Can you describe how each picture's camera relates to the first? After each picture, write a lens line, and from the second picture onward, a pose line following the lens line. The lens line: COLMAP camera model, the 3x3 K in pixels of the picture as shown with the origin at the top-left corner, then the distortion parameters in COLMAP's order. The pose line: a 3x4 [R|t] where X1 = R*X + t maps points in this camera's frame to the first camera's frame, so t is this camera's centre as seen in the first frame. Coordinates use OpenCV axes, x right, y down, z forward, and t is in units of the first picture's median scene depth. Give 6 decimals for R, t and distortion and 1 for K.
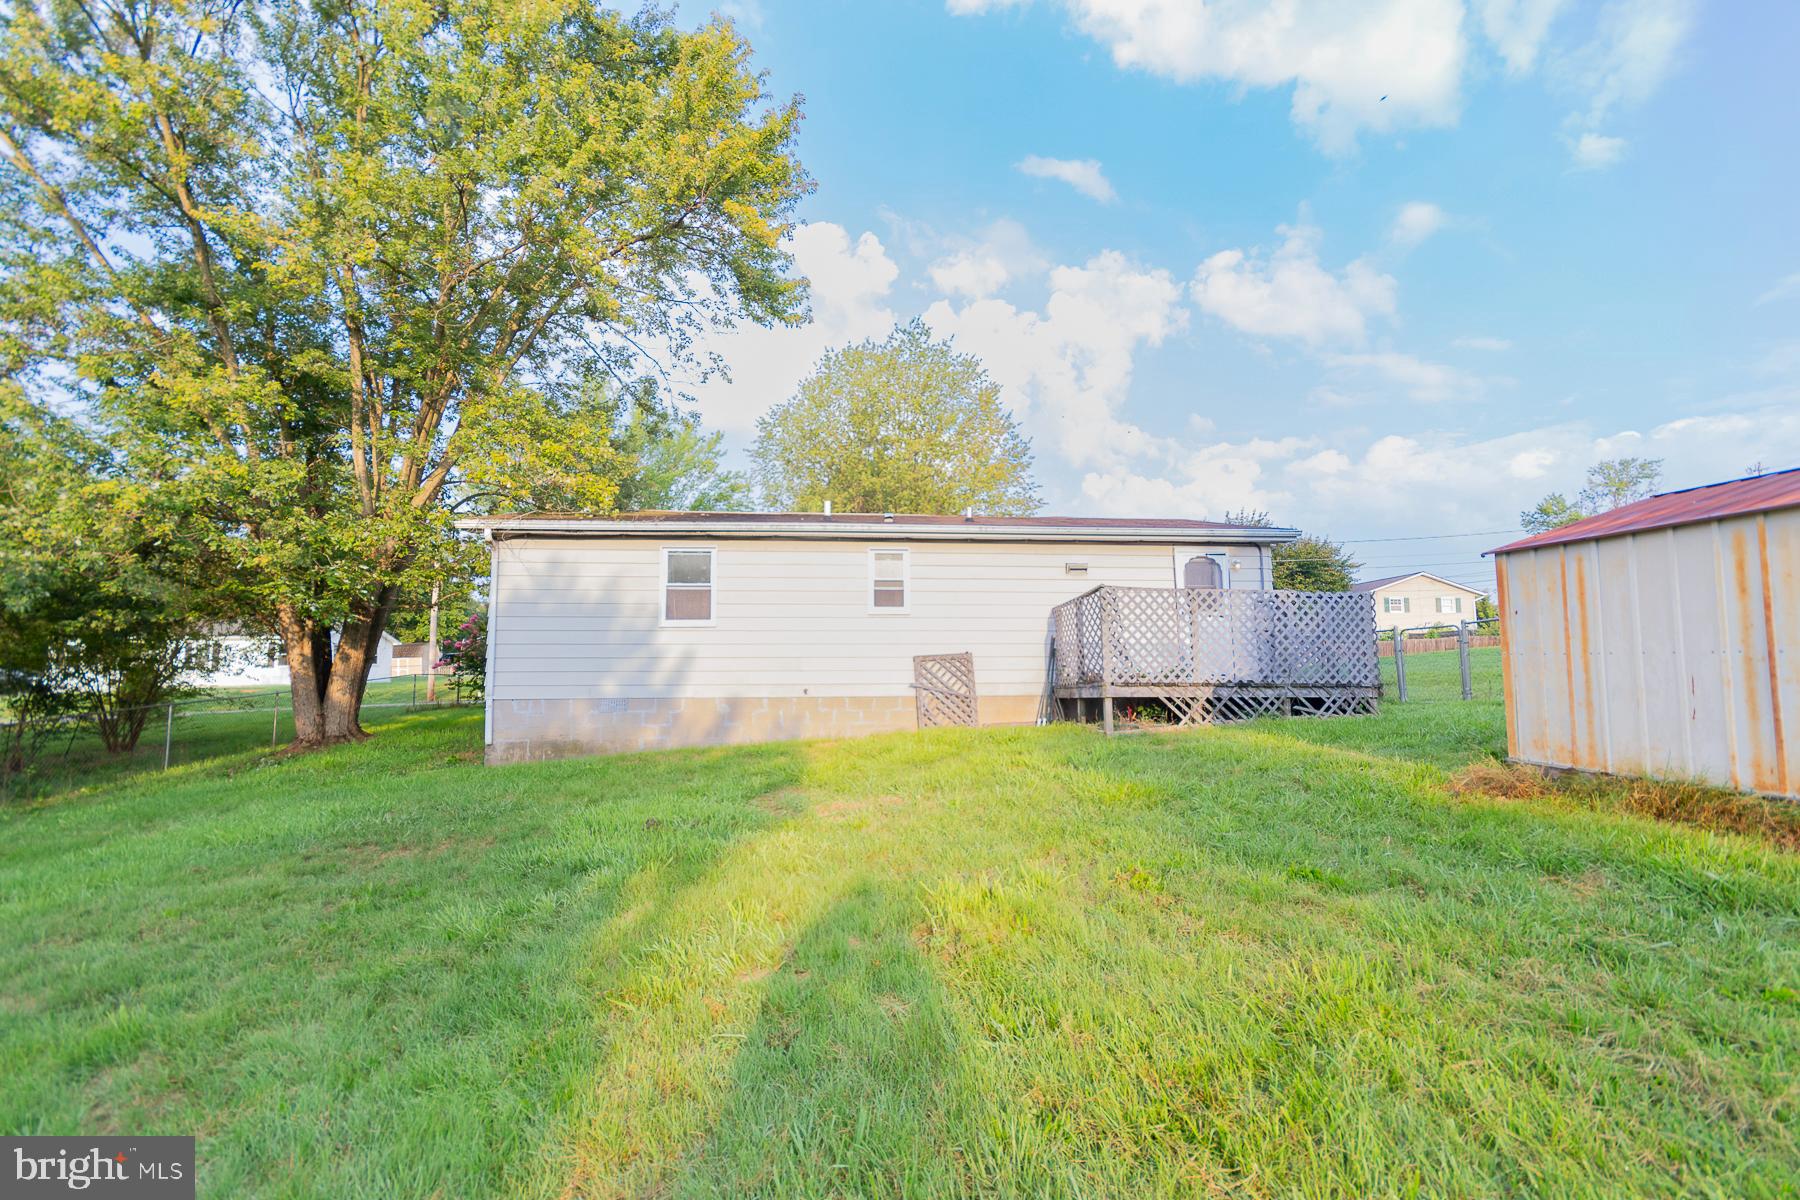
lens RADIAL K [[789.7, 0, 907.2], [0, 789.7, 607.1], [0, 0, 1]] dist [0.003211, -0.002170]
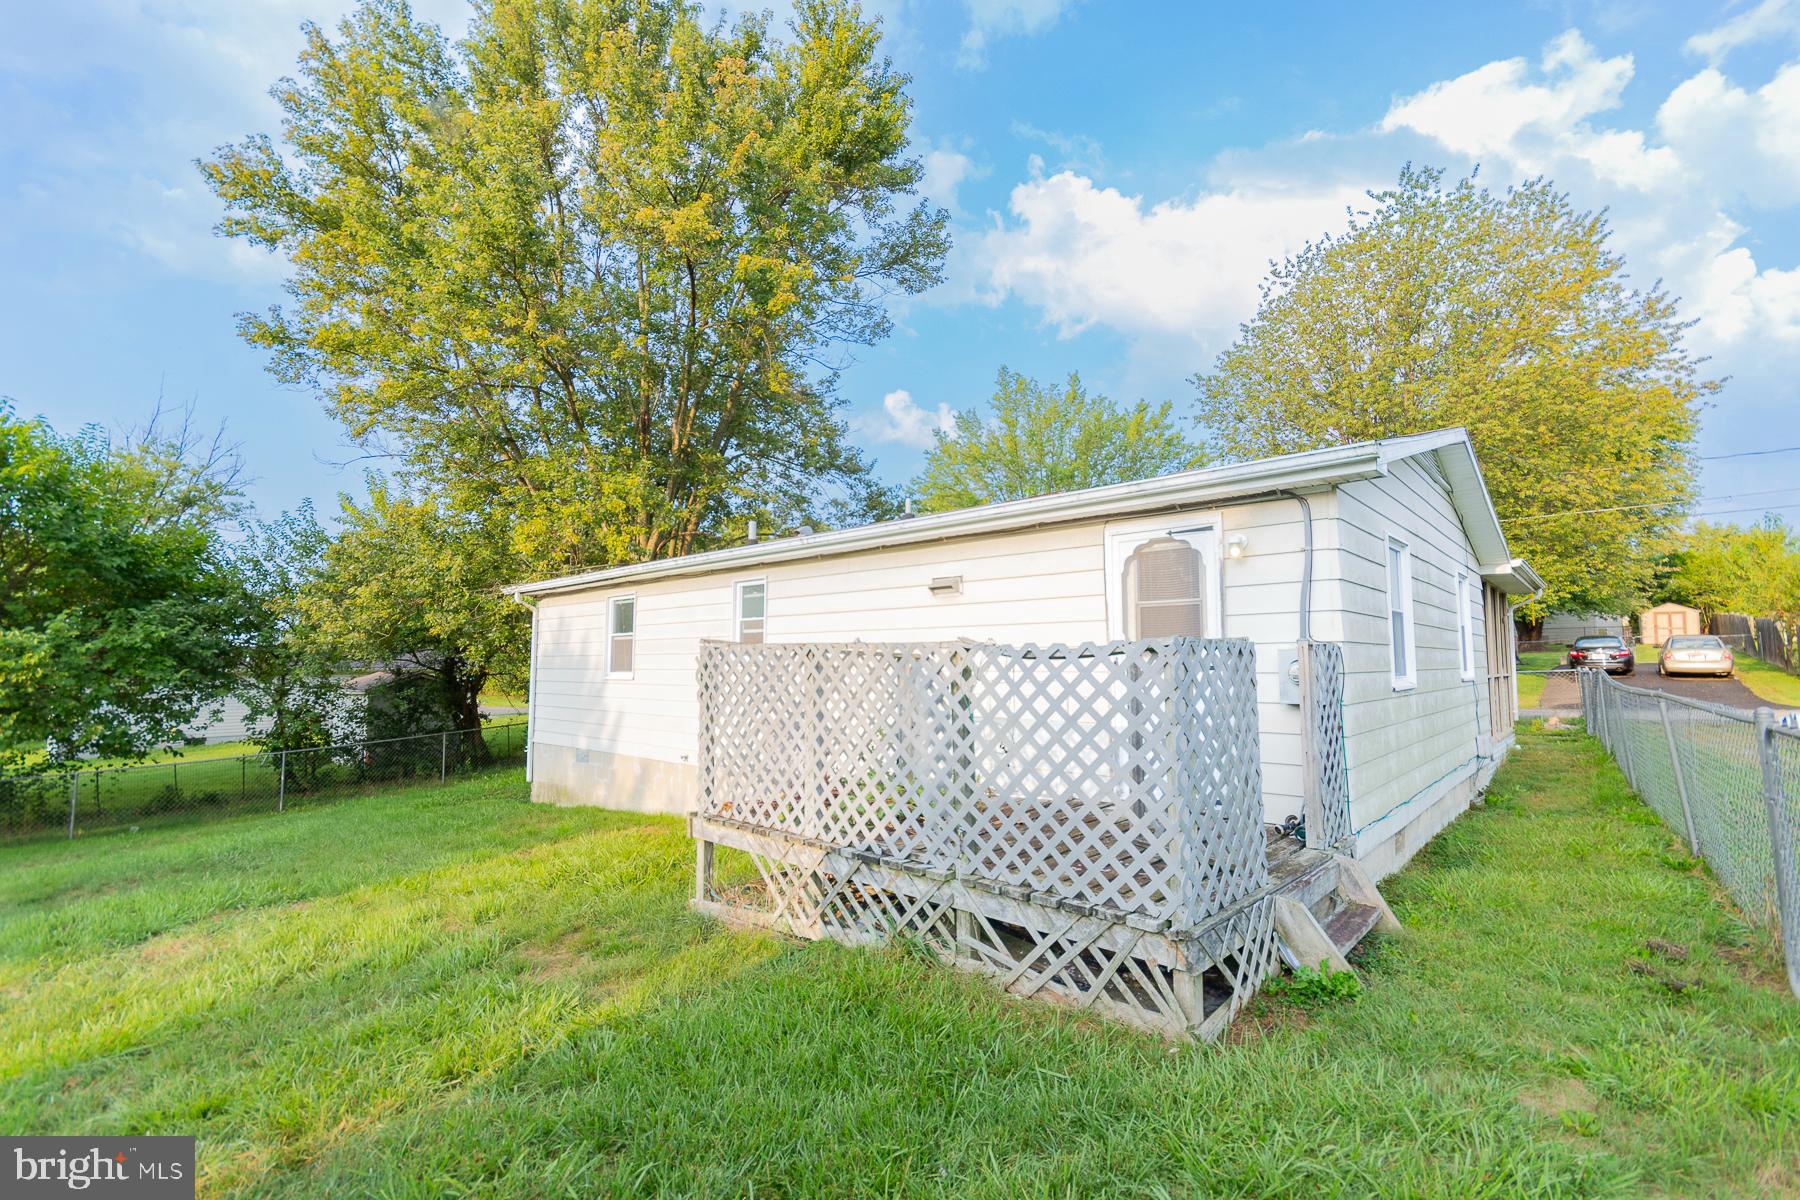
lens RADIAL K [[789.7, 0, 910.4], [0, 789.7, 604.8], [0, 0, 1]] dist [0.003211, -0.002170]
pose [[0.677744, -0.051618, -0.733484, 0.672196], [0.062805, 0.997951, -0.012197, -0.031434], [0.732611, -0.037800, 0.679597, 0.625720]]
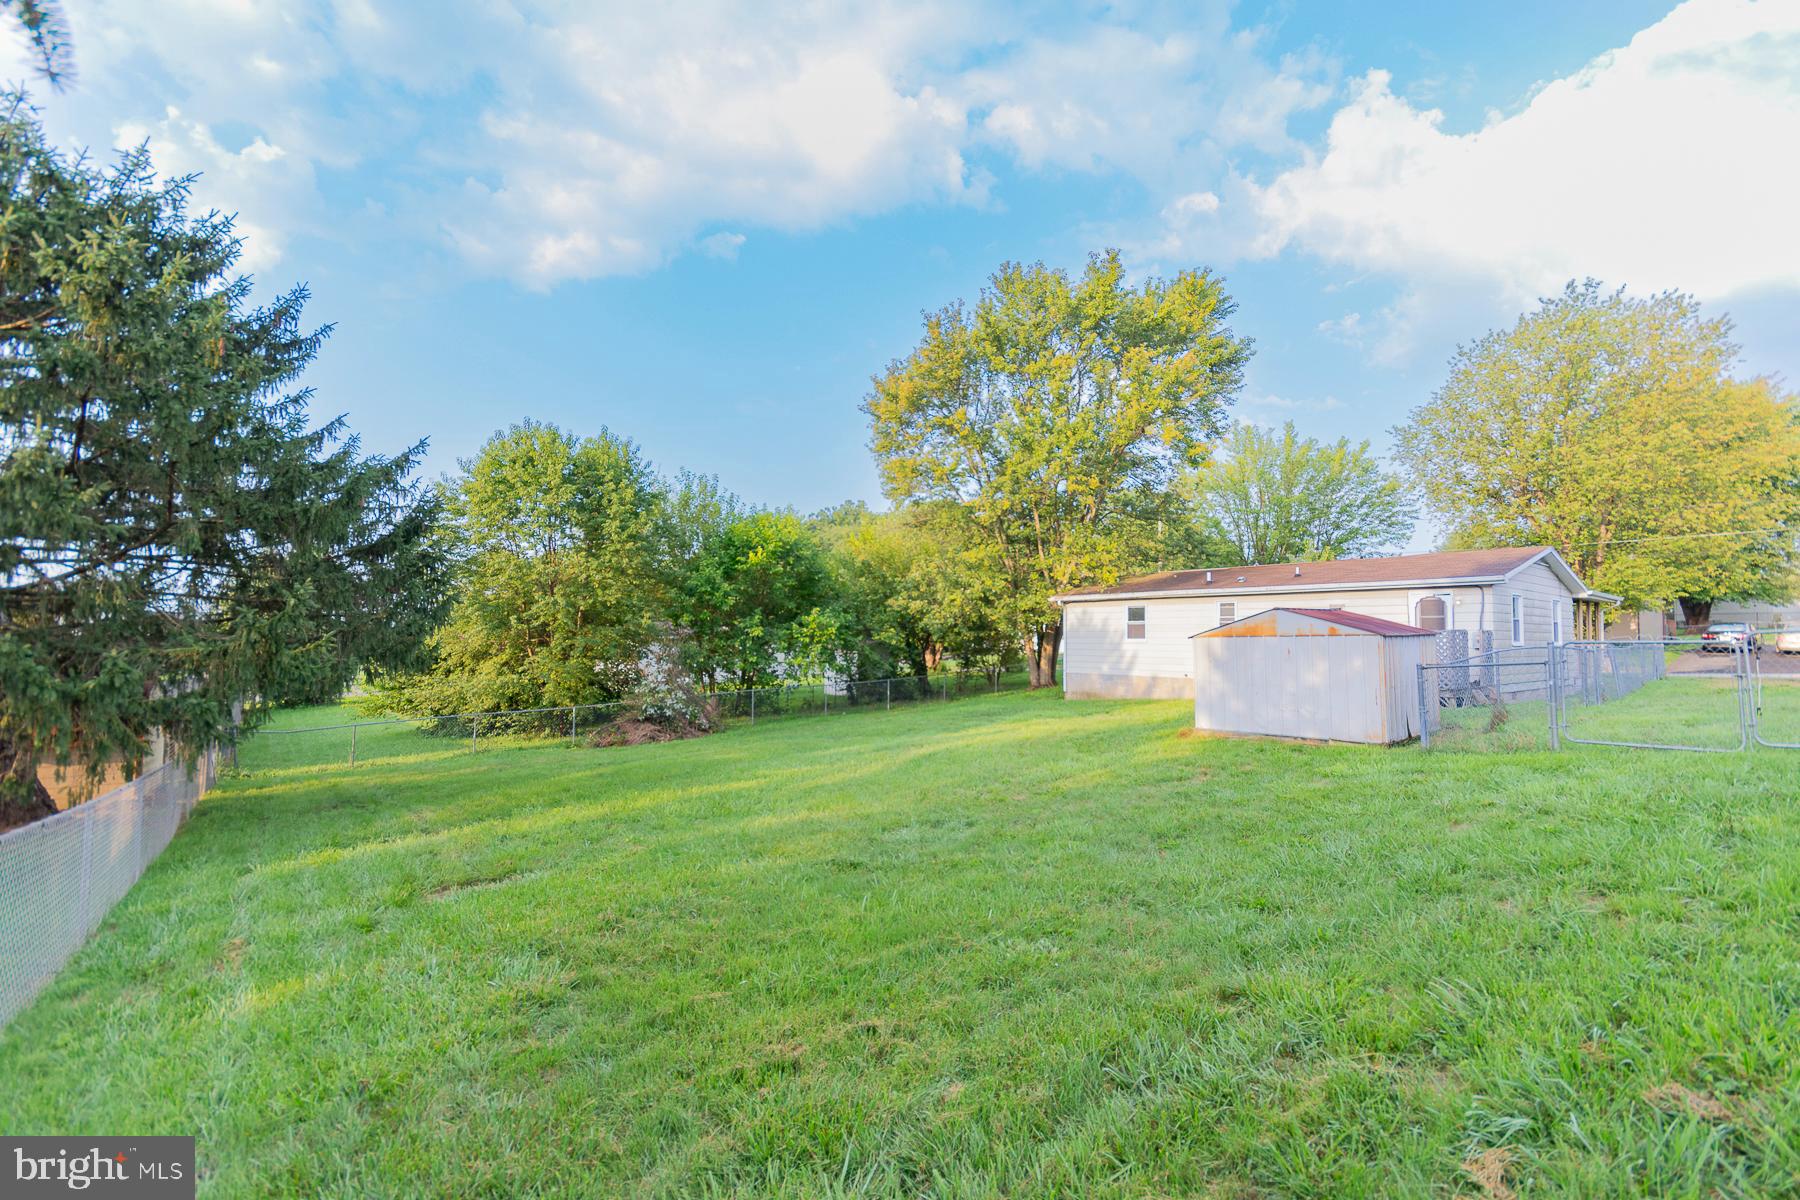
lens RADIAL K [[789.7, 0, 902.0], [0, 789.7, 615.1], [0, 0, 1]] dist [0.003211, -0.002170]
pose [[0.550364, -0.013986, -0.834808, 1.154714], [0.059607, 0.997967, 0.022578, -0.132354], [0.832794, -0.062186, 0.550079, -0.679266]]
